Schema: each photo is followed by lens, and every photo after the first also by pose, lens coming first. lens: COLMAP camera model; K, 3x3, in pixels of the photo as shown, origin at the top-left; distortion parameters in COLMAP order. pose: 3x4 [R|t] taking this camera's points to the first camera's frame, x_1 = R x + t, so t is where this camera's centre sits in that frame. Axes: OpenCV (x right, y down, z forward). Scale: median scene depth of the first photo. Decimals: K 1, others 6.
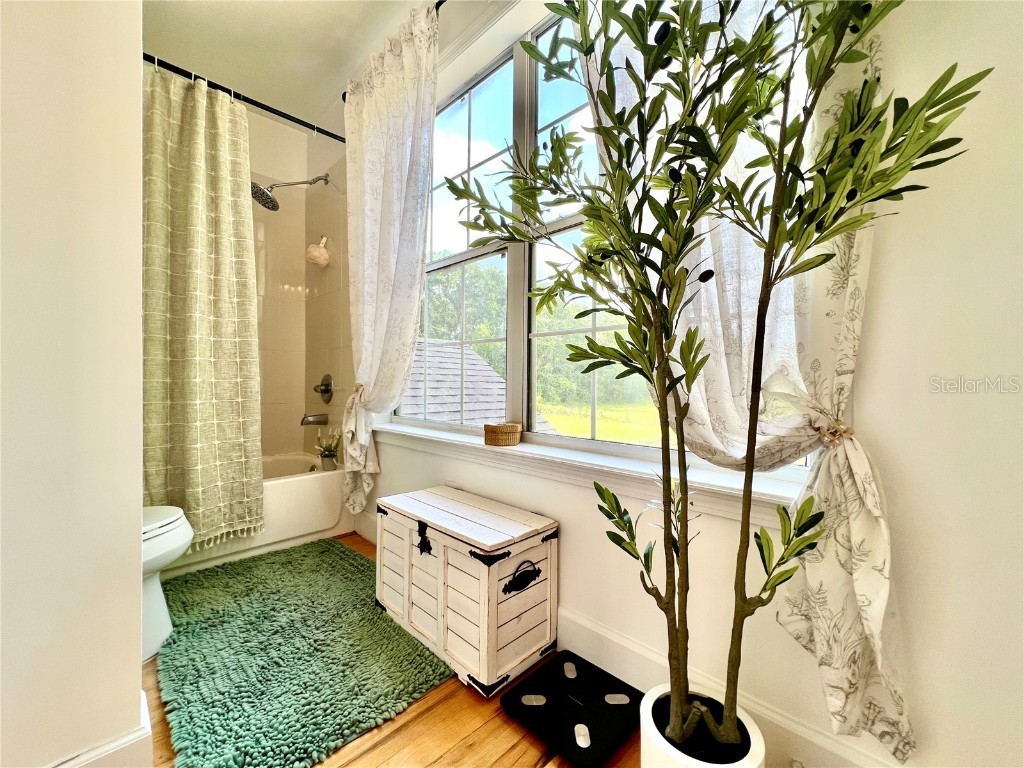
lens RADIAL K [[412.4, 0, 512.0], [0, 412.4, 380.8], [0, 0, 1]] dist [-0.001183, 0.000809]
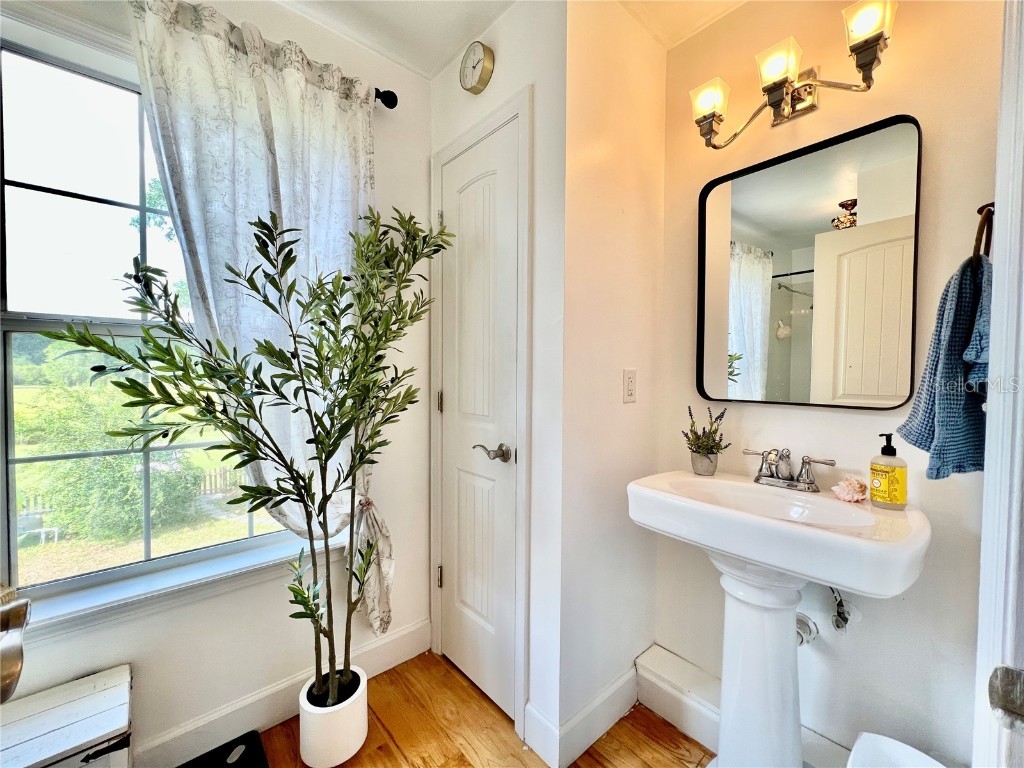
lens RADIAL K [[412.4, 0, 511.8], [0, 412.4, 386.3], [0, 0, 1]] dist [-0.001183, 0.000809]
pose [[0.062932, -0.032836, 0.997478, -1.127220], [-0.014140, 0.999329, 0.033789, -0.498454], [-0.997918, -0.016231, 0.062425, 0.127111]]
